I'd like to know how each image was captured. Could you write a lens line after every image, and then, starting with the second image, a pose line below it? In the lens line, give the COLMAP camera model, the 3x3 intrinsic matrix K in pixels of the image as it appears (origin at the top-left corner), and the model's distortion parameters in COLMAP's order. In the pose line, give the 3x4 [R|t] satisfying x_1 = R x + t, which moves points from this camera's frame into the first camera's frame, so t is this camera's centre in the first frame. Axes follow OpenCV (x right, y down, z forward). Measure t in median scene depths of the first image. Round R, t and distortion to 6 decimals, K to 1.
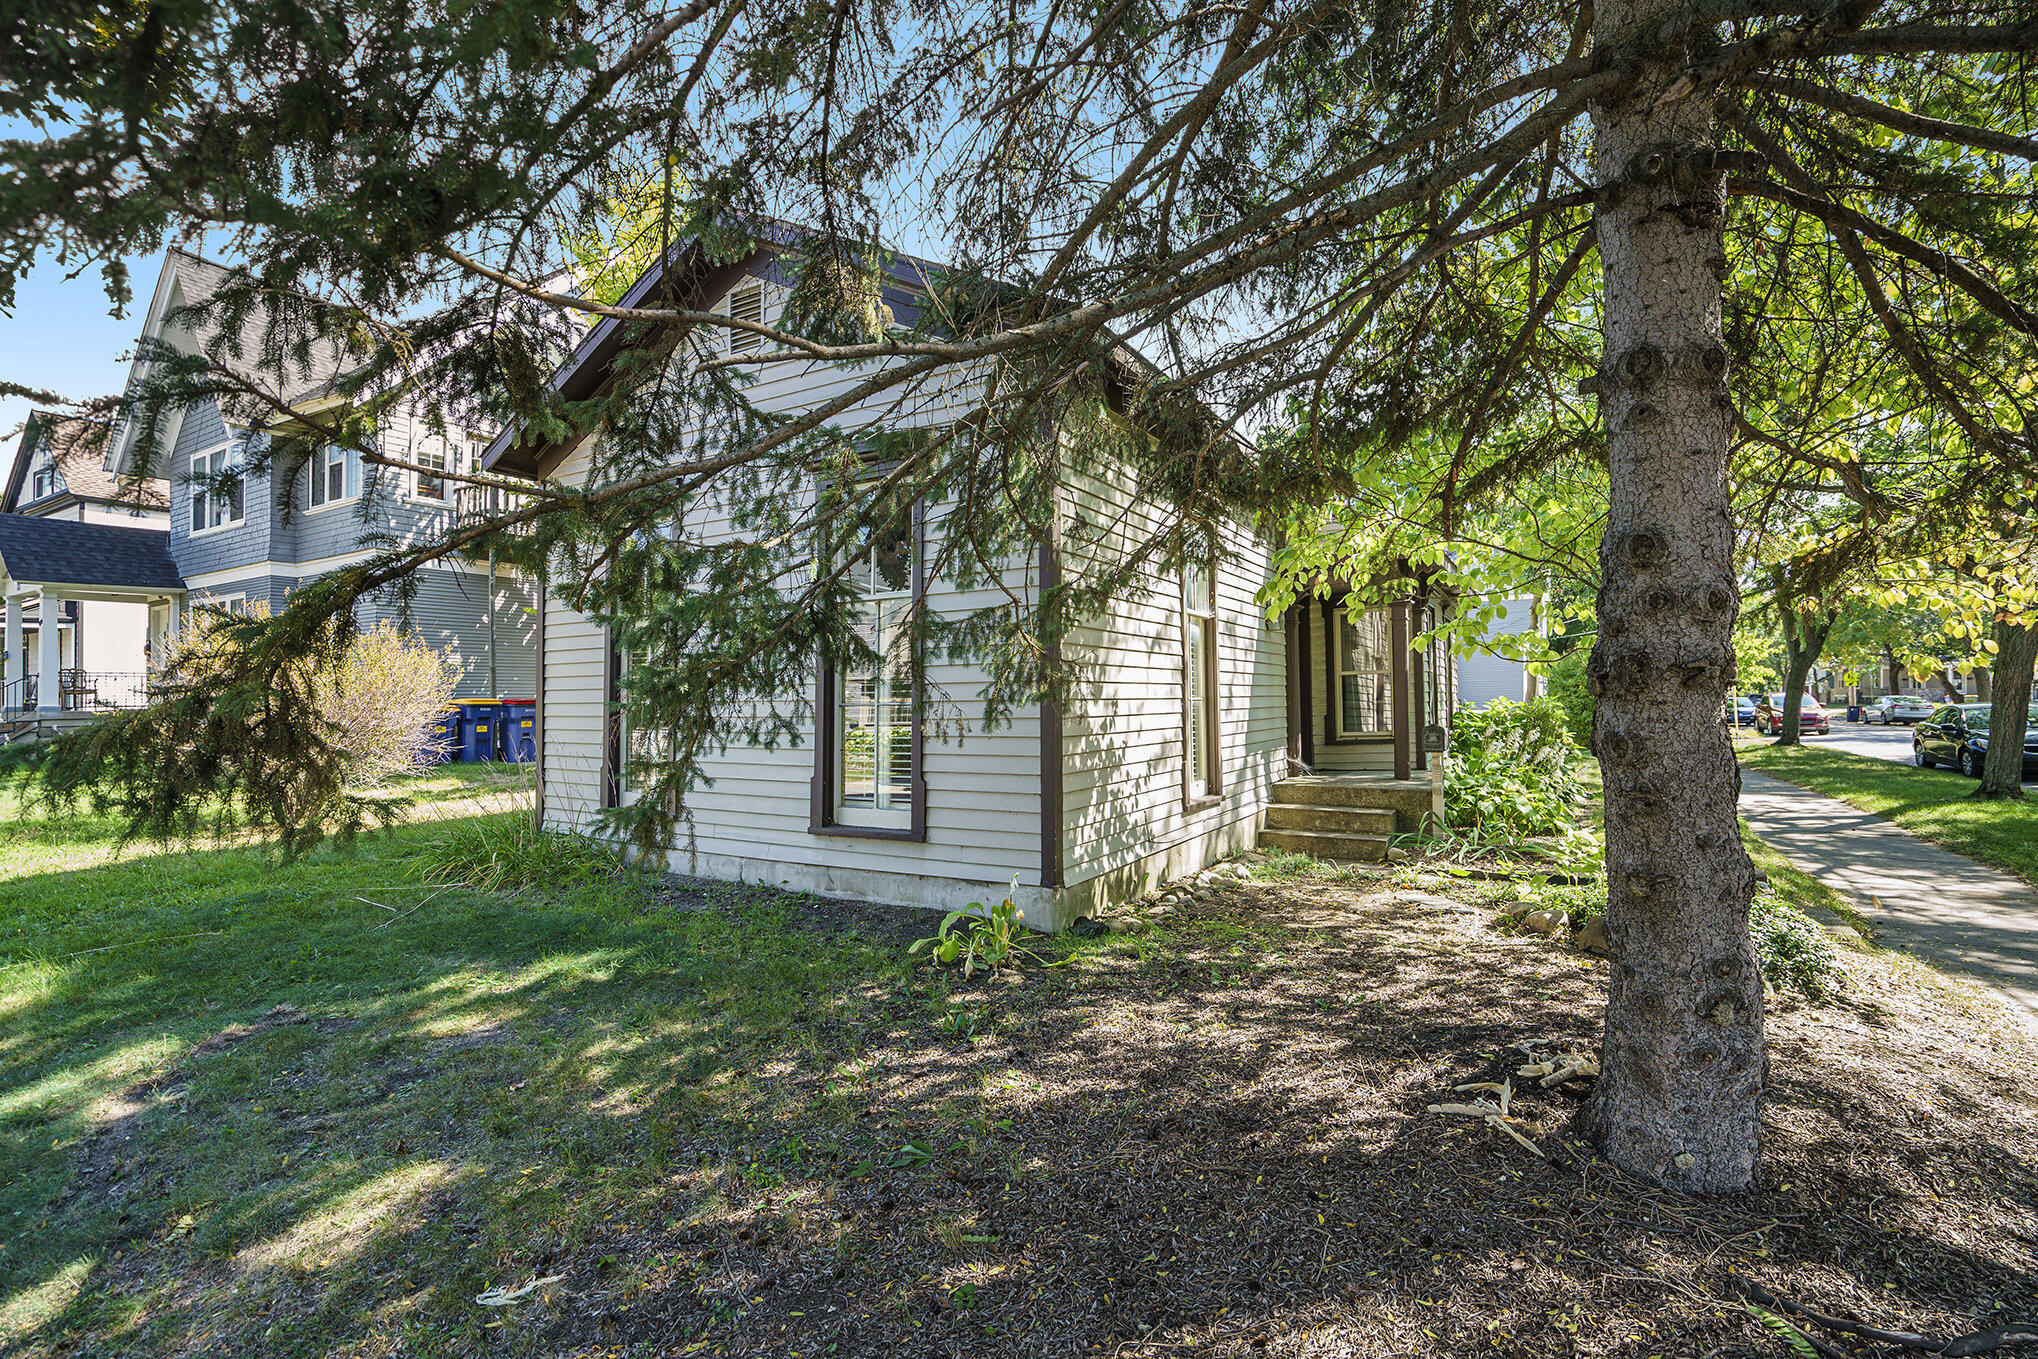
lens RADIAL K [[926.0, 0, 1019.0], [0, 926.0, 679.5], [0, 0, 1]] dist [-0.045154, 0.015082]
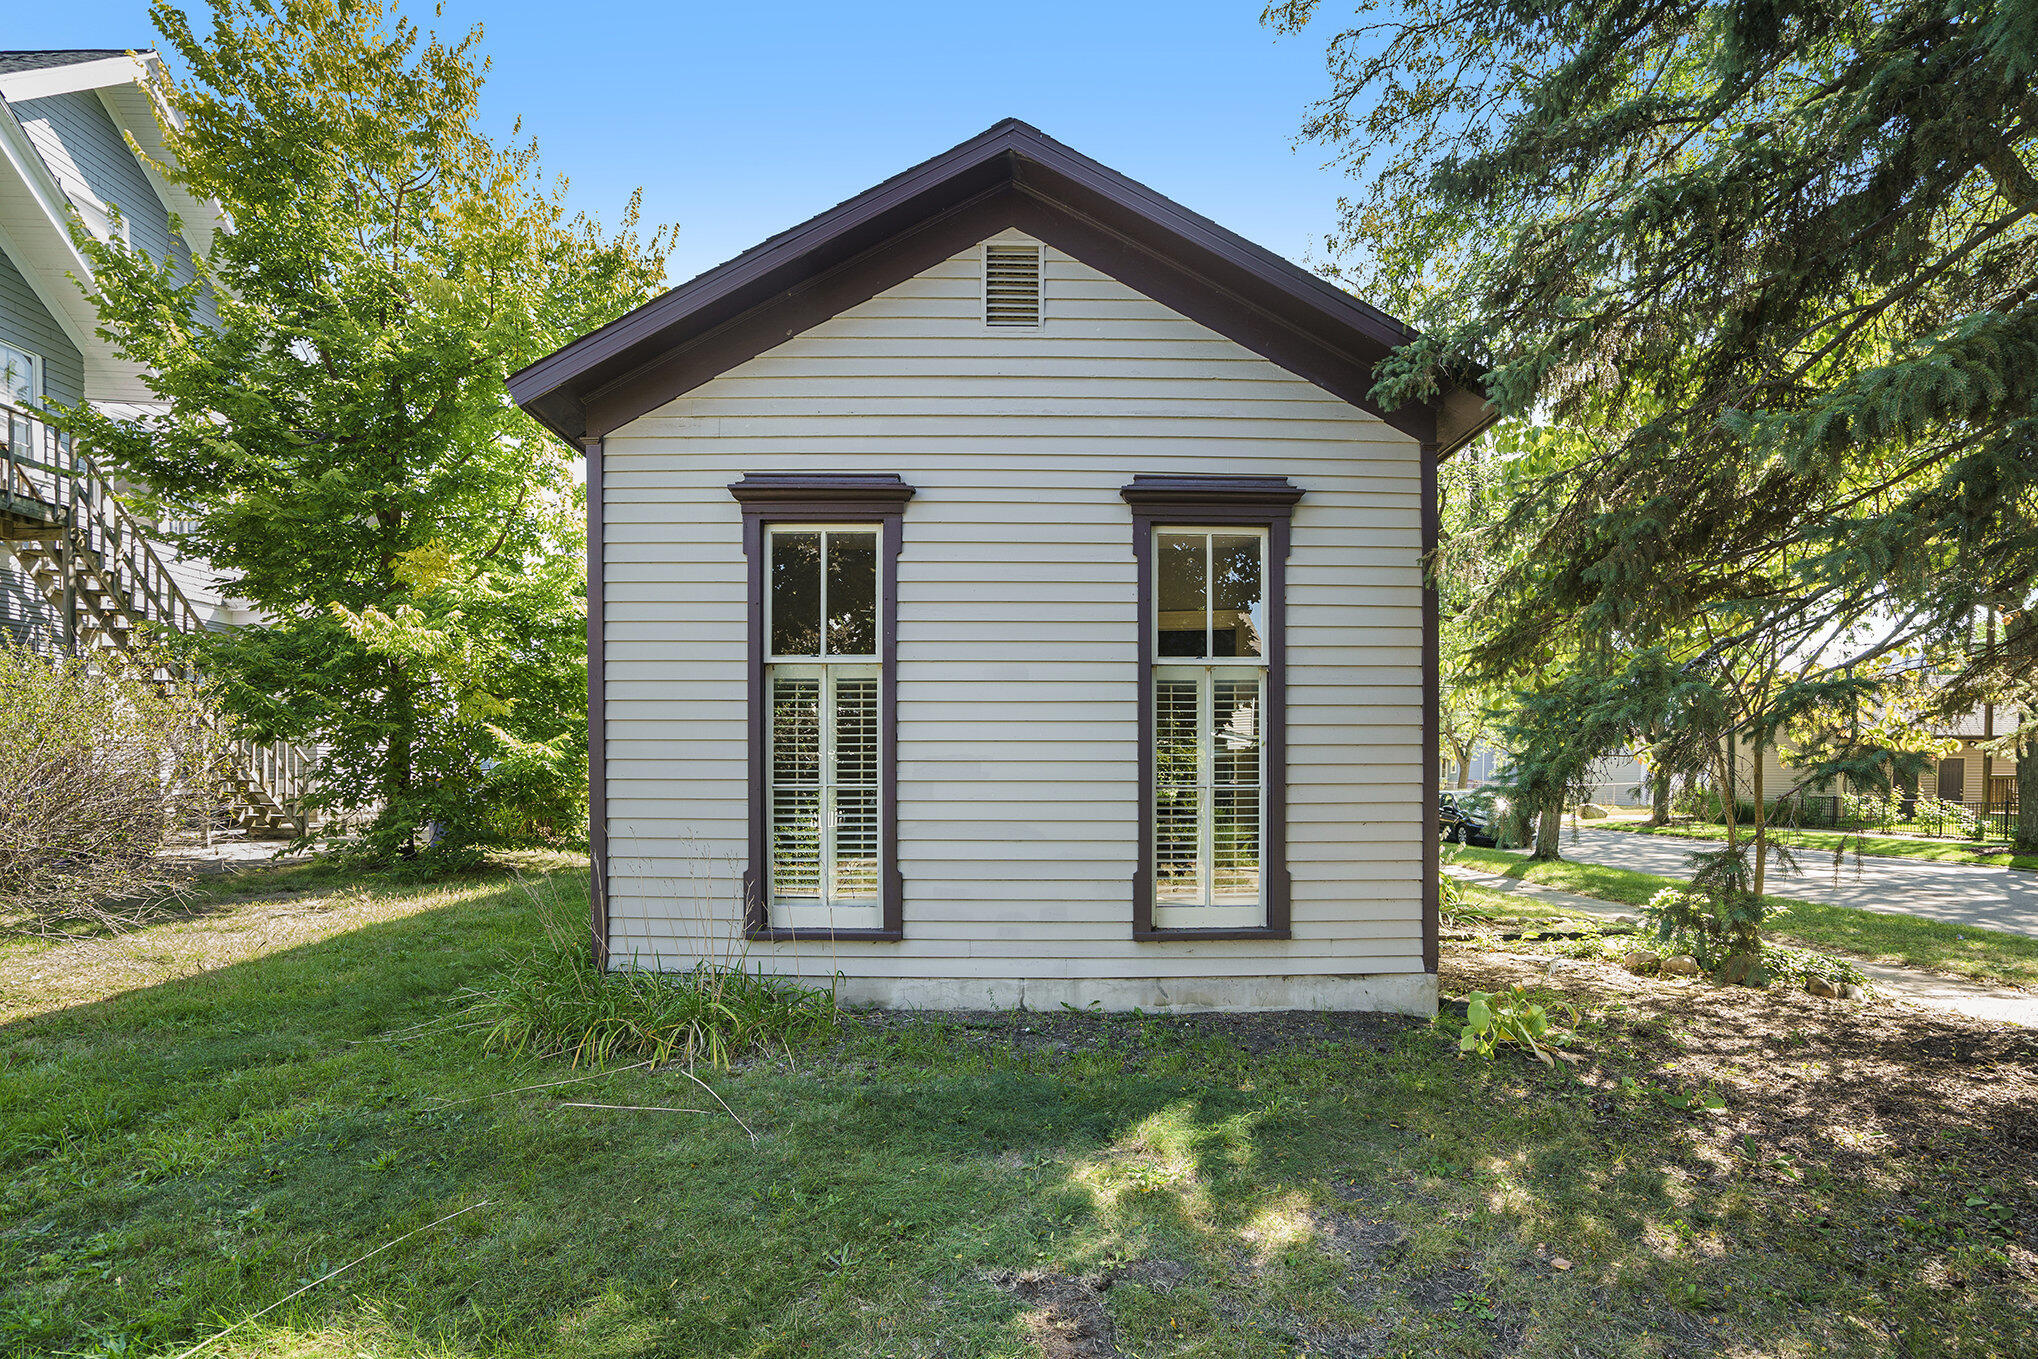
lens RADIAL K [[963.0, 0, 1023.3], [0, 963.0, 709.3], [0, 0, 1]] dist [-0.048537, 0.017841]
pose [[0.846595, 0.044045, 0.530411, -0.860404], [-0.028038, 0.998877, -0.038195, -0.020021], [-0.531498, 0.017464, 0.846880, 0.289213]]
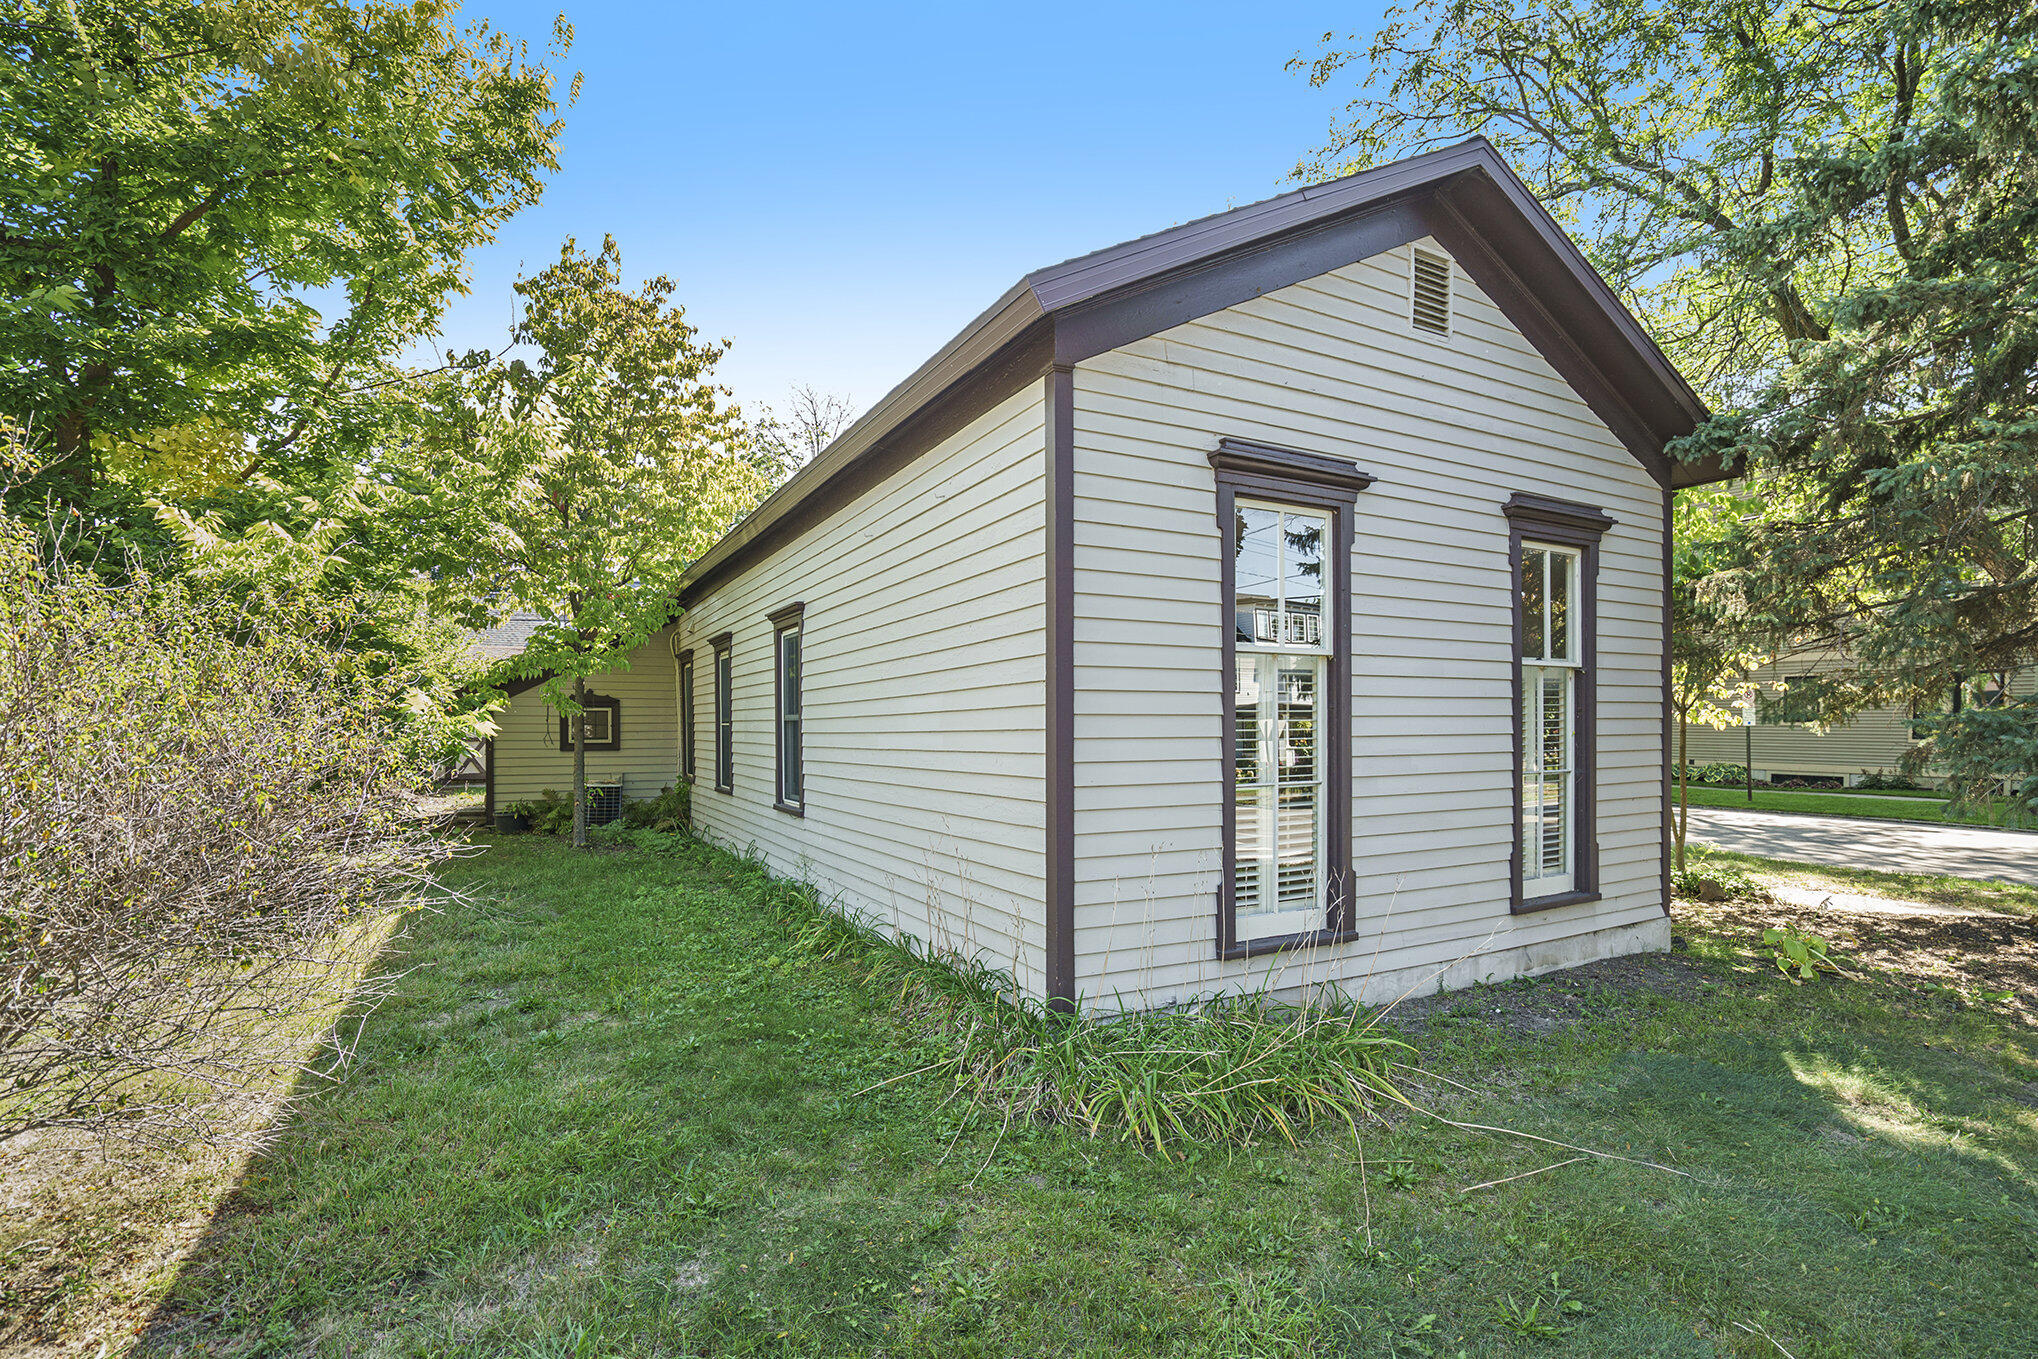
lens RADIAL K [[926.0, 0, 1019.0], [0, 926.0, 679.5], [0, 0, 1]] dist [-0.045154, 0.015082]
pose [[0.504851, 0.050192, 0.861746, -1.413251], [-0.027272, 0.998737, -0.042194, -0.030754], [-0.862776, -0.002200, 0.505582, 1.022499]]
